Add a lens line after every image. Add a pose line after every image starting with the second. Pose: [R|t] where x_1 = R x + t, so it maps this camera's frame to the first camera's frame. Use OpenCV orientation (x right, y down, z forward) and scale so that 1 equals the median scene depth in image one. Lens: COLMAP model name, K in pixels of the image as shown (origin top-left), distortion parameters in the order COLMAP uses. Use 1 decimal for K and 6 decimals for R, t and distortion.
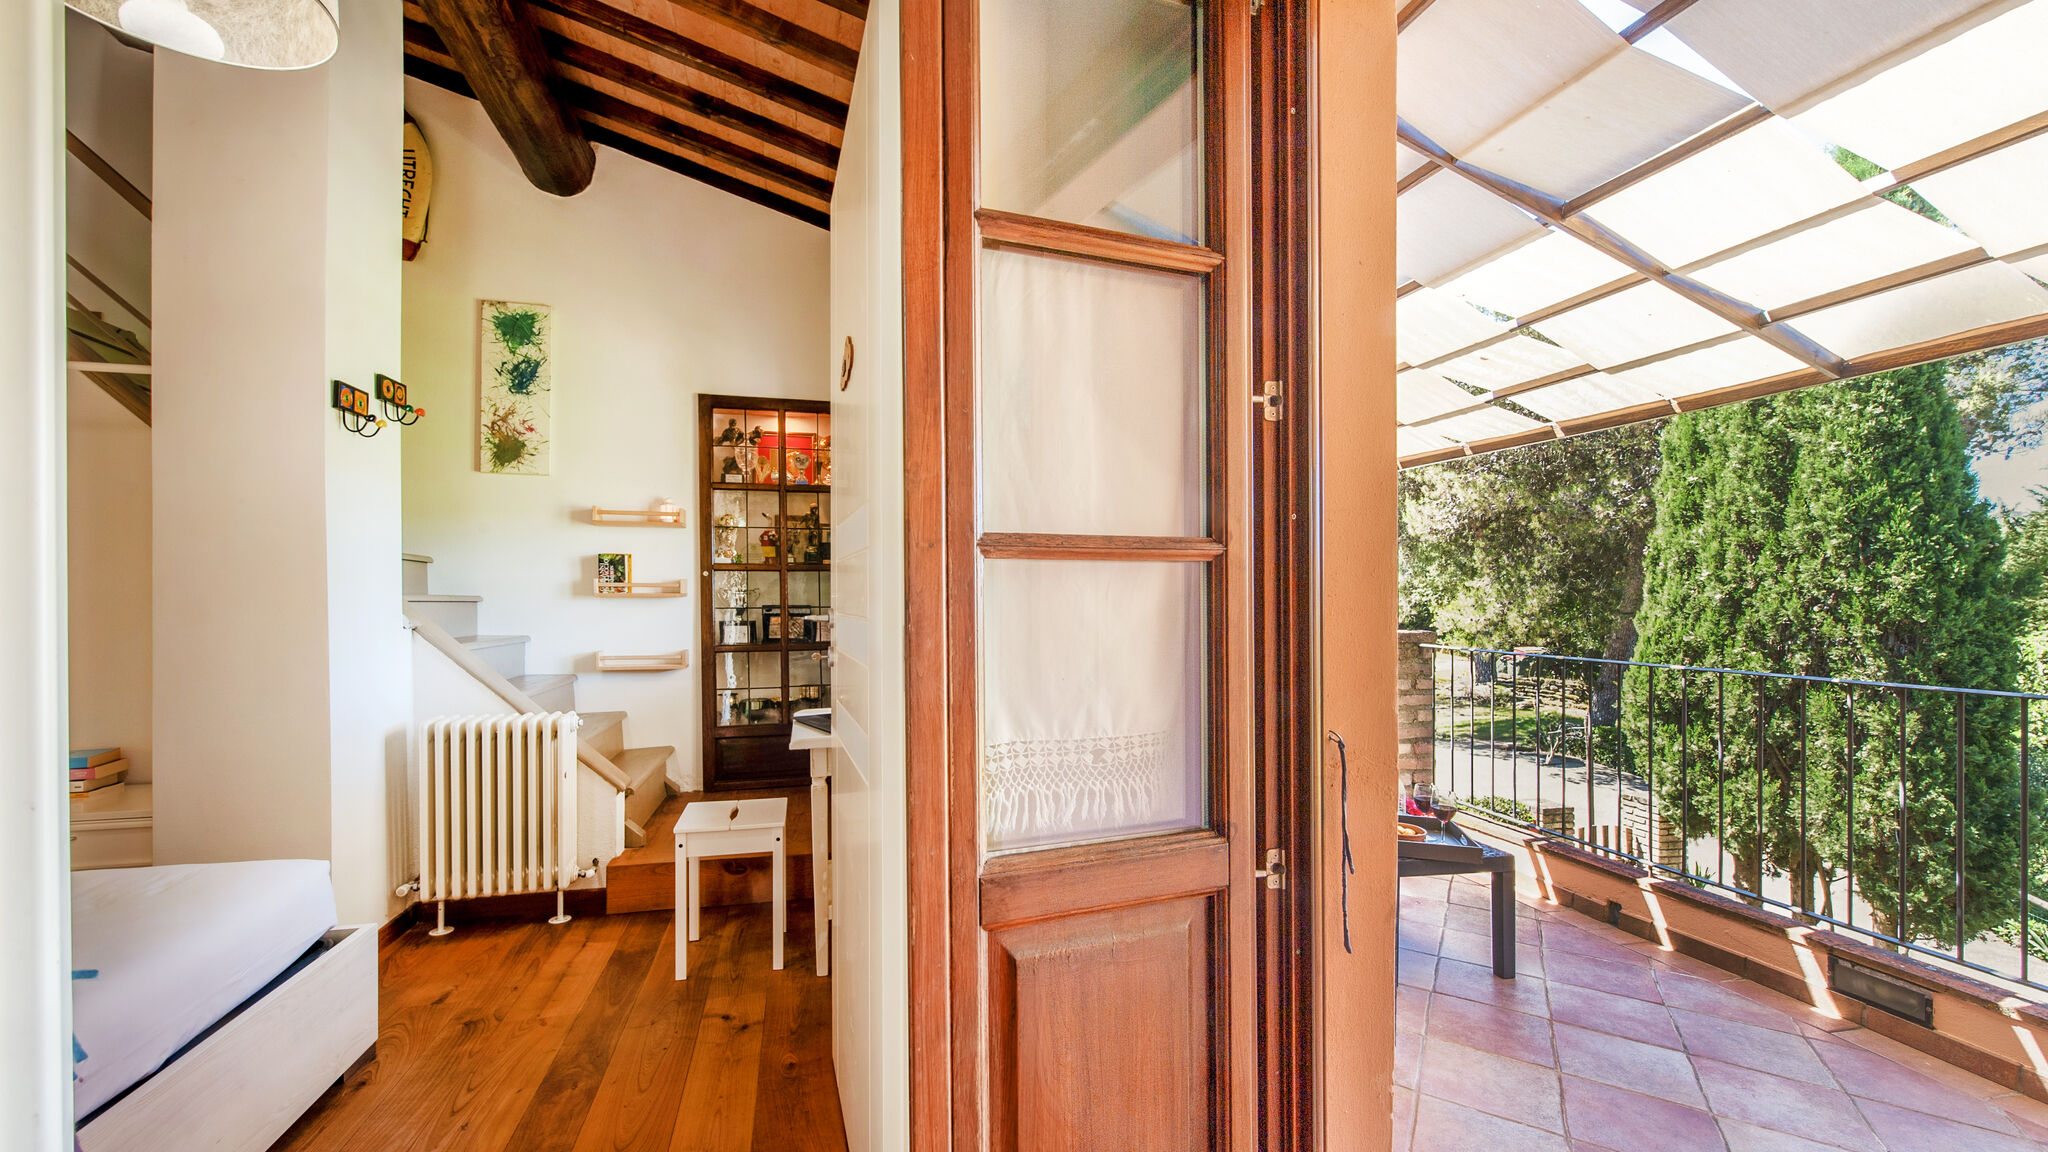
lens RADIAL K [[795.6, 0, 1031.3], [0, 795.6, 597.4], [0, 0, 1]] dist [0.006066, -0.000561]
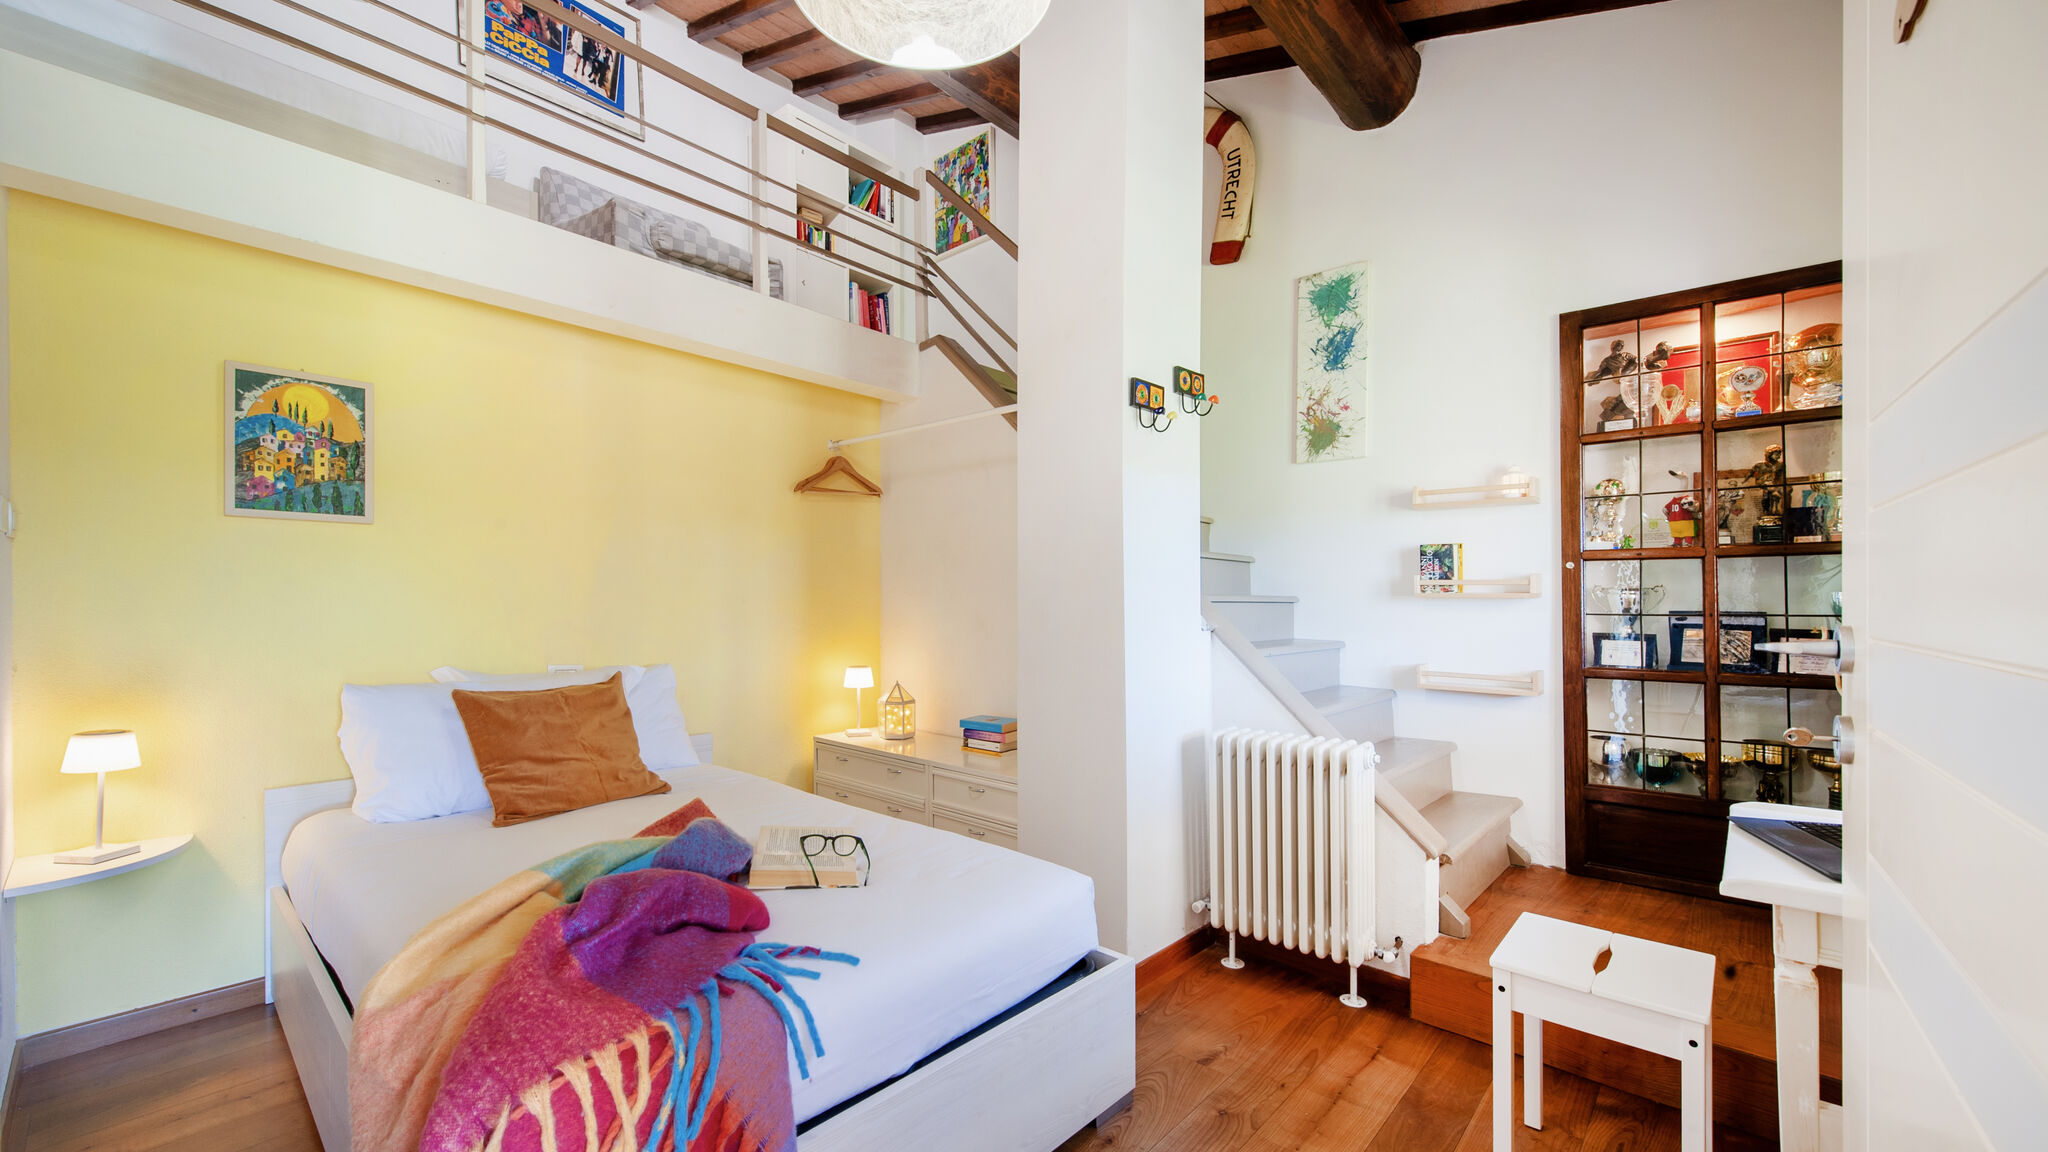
lens RADIAL K [[795.6, 0, 1014.2], [0, 795.6, 596.6], [0, 0, 1]] dist [0.006066, -0.000561]
pose [[0.522587, 0.000885, -0.852585, -0.073144], [-0.003202, 0.999994, -0.000924, 0.000091], [0.852580, 0.003213, 0.522587, 0.245258]]
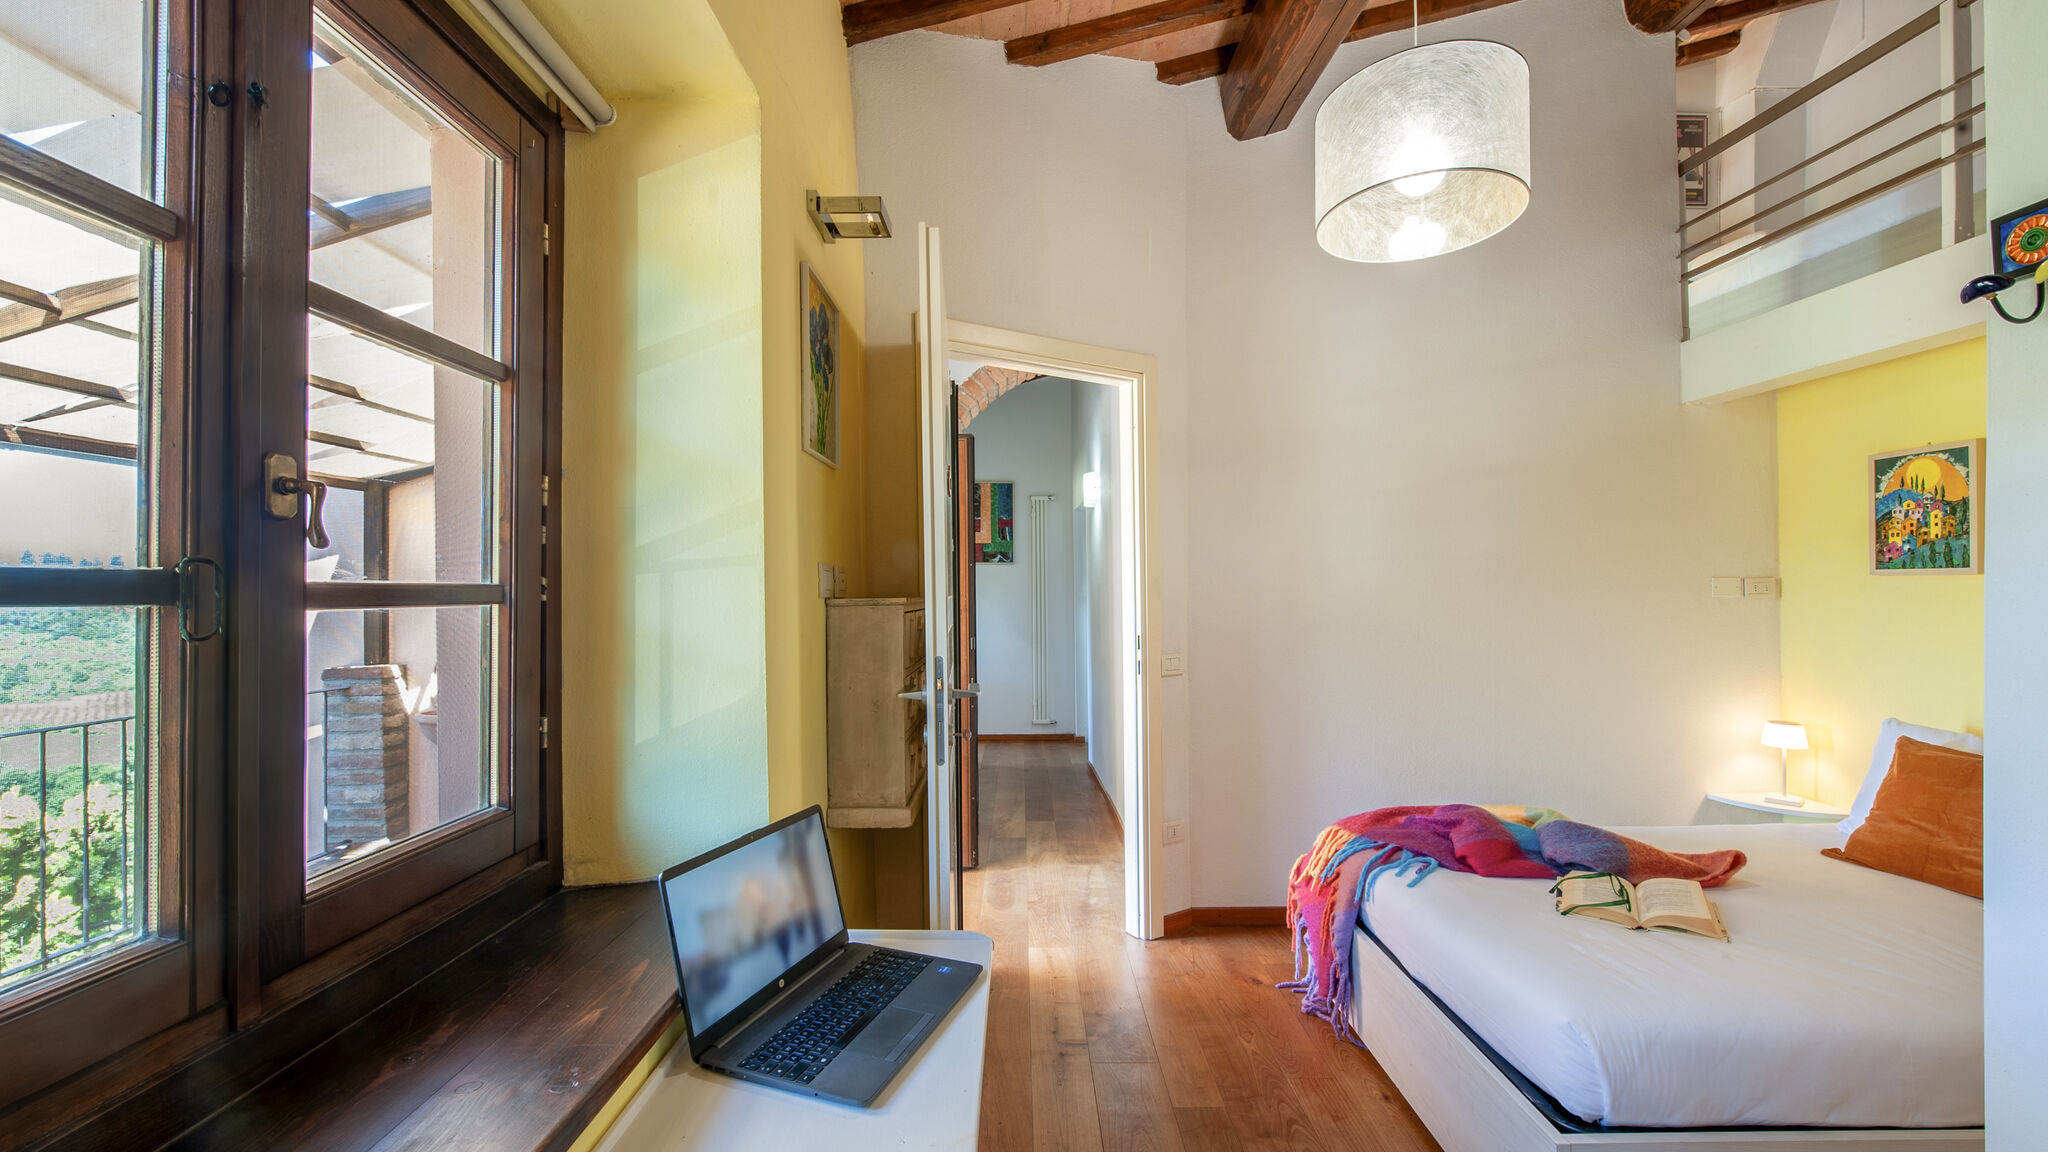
lens RADIAL K [[795.6, 0, 1021.0], [0, 795.6, 579.1], [0, 0, 1]] dist [0.006066, -0.000561]
pose [[-0.962768, 0.010190, 0.270136, -0.180213], [0.007022, 0.999895, -0.012693, -0.023417], [-0.270237, -0.010324, -0.962739, 0.595463]]
